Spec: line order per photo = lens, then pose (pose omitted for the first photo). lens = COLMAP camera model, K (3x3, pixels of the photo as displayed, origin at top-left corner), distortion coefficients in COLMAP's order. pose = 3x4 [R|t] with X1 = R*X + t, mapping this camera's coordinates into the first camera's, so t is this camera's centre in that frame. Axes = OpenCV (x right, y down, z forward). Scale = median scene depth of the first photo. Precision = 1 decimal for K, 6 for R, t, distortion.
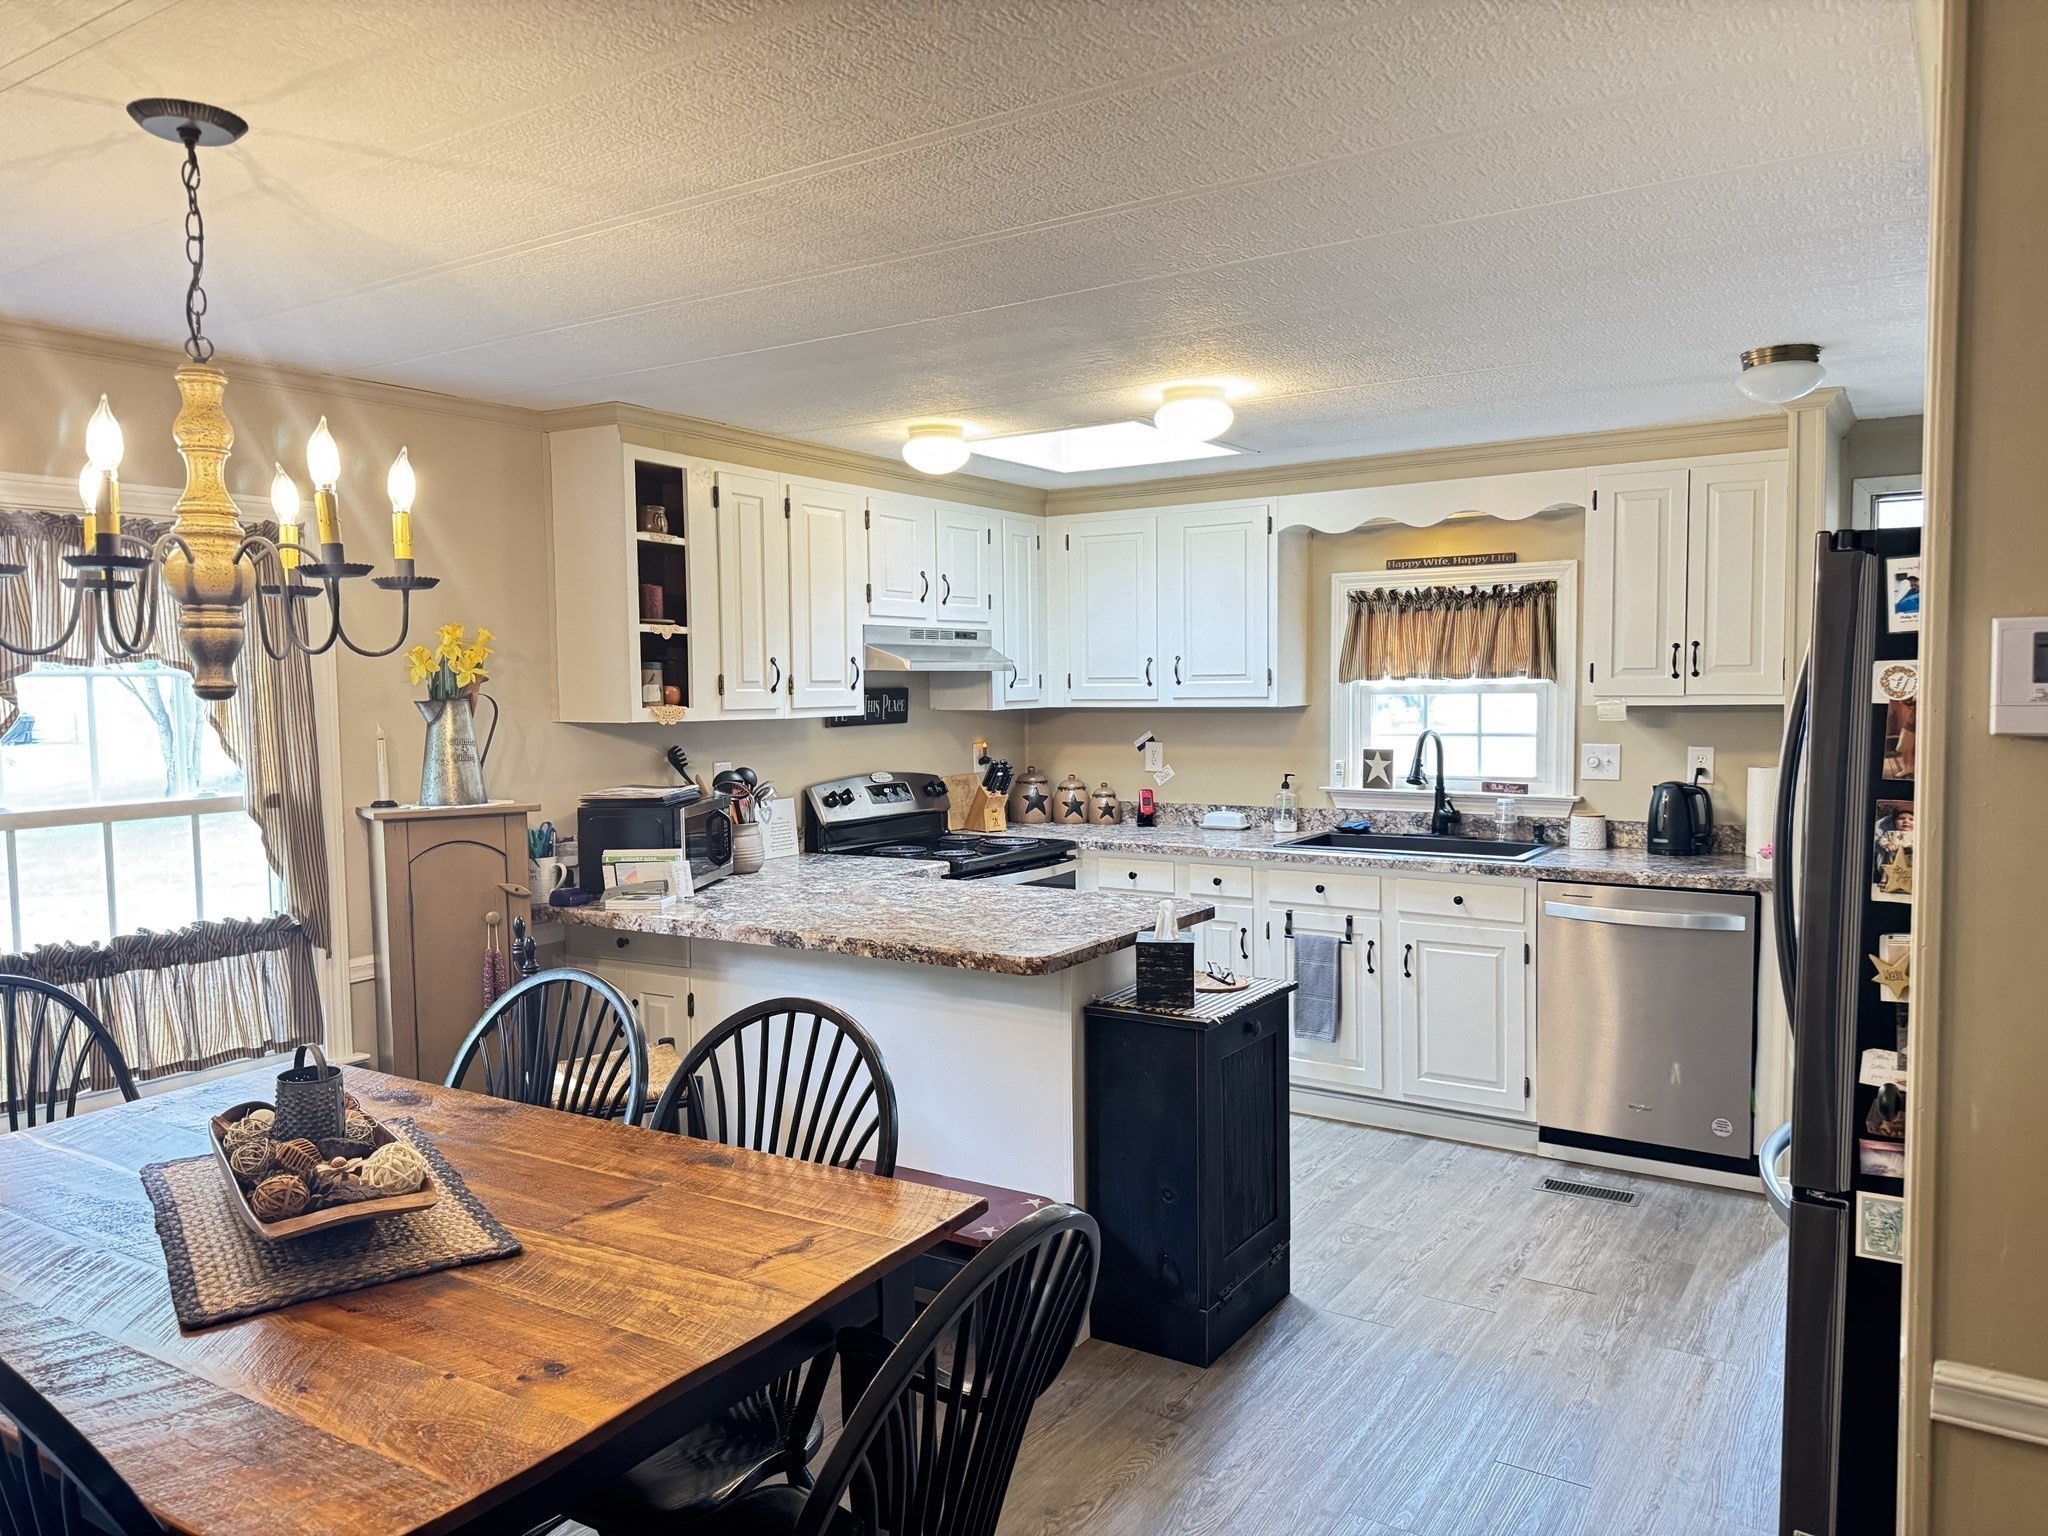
lens RADIAL K [[1425.6, 0, 1020.0], [0, 1425.6, 768.2], [0, 0, 1]] dist [0.134866, -0.243192]
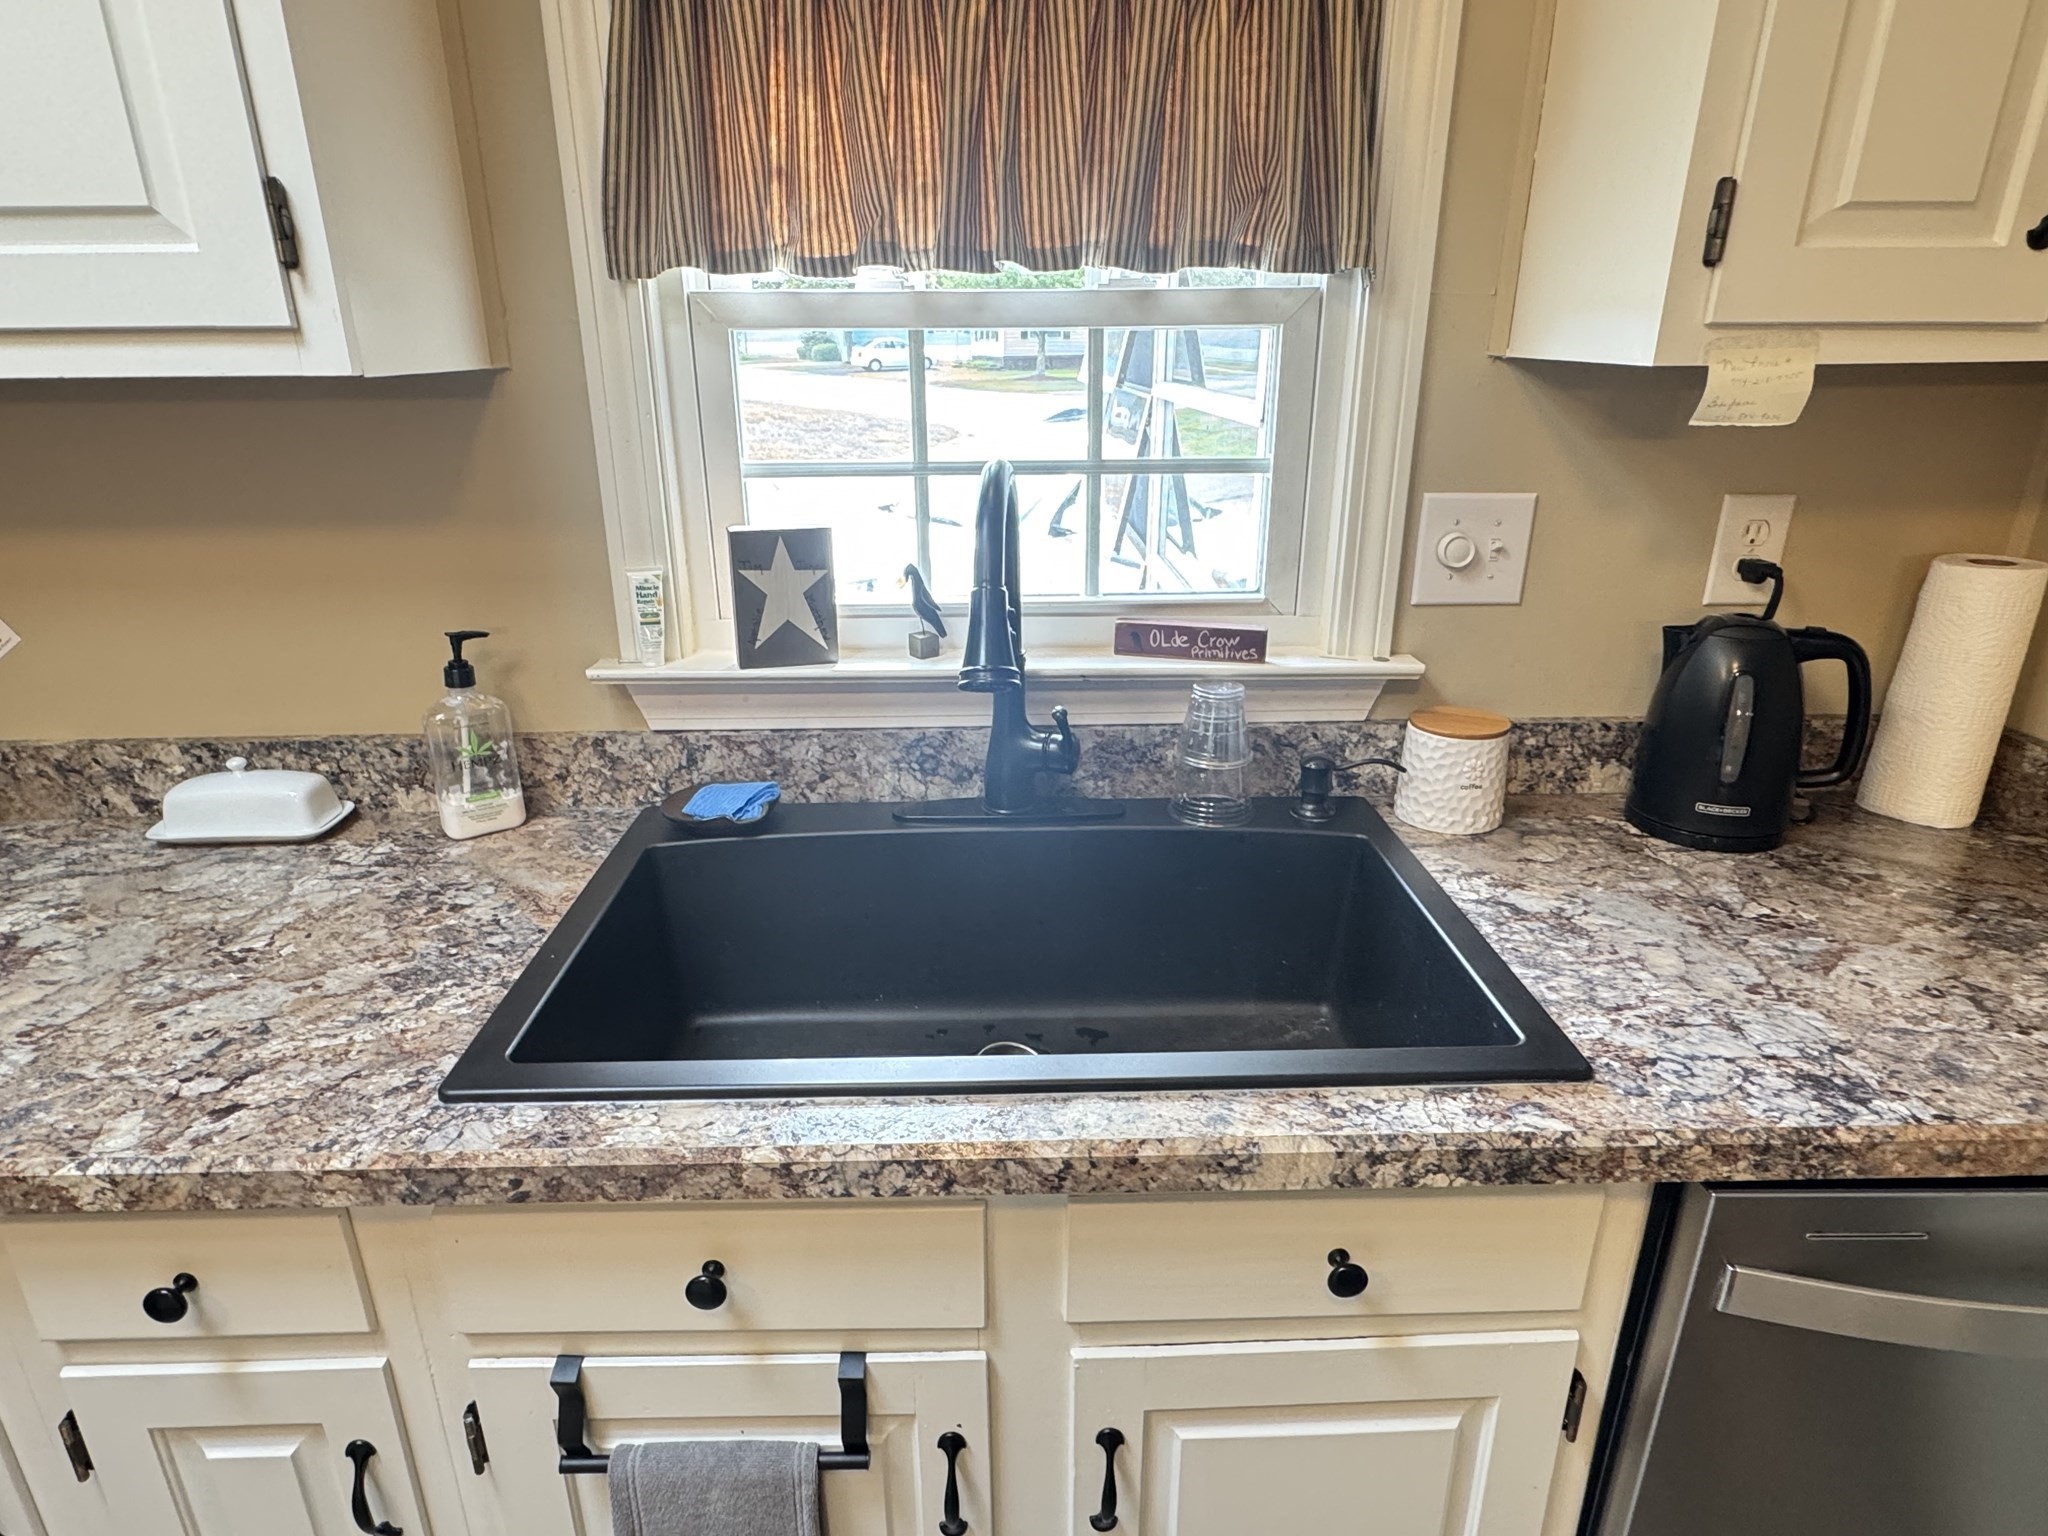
lens RADIAL K [[1173.1, 0, 1008.7], [0, 1173.1, 778.5], [0, 0, 1]] dist [0.005420, 0.001044]
pose [[0.825693, -0.190427, 0.531007, 0.157182], [0.030711, 0.955080, 0.294752, -0.034494], [-0.563283, -0.227067, 0.794452, 0.797740]]
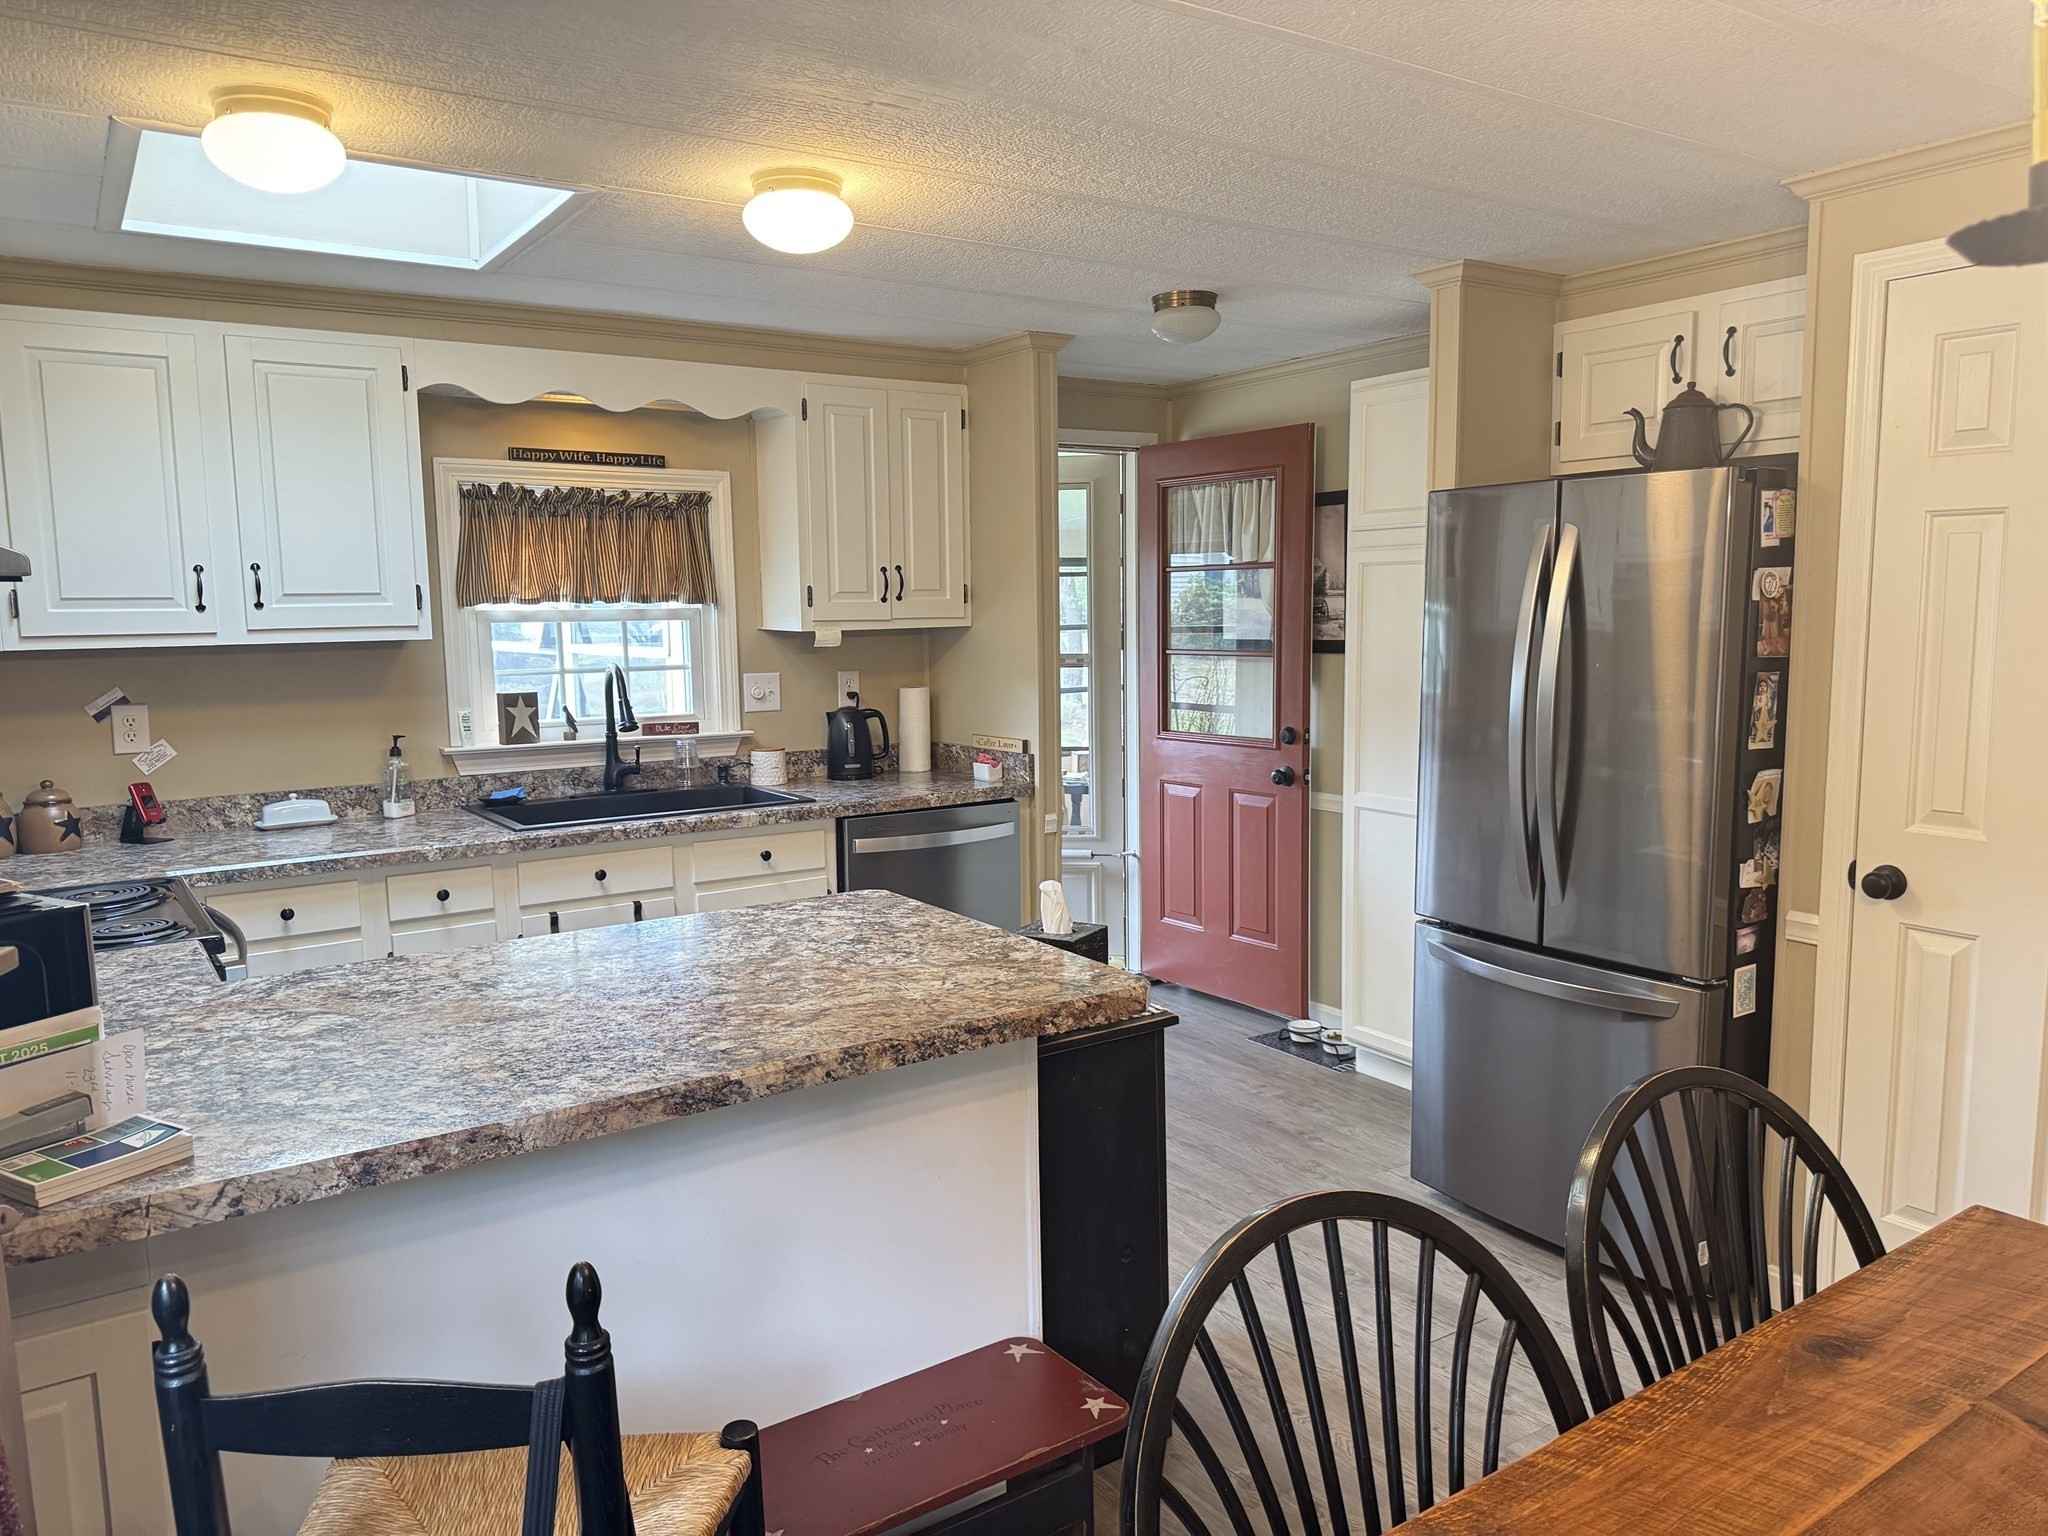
lens RADIAL K [[1425.6, 0, 1020.0], [0, 1425.6, 768.2], [0, 0, 1]] dist [0.134866, -0.243192]
pose [[0.387415, -0.100021, 0.916463, -0.375462], [0.066470, 0.994540, 0.080443, -0.018116], [-0.919506, 0.029753, 0.391949, 0.458511]]
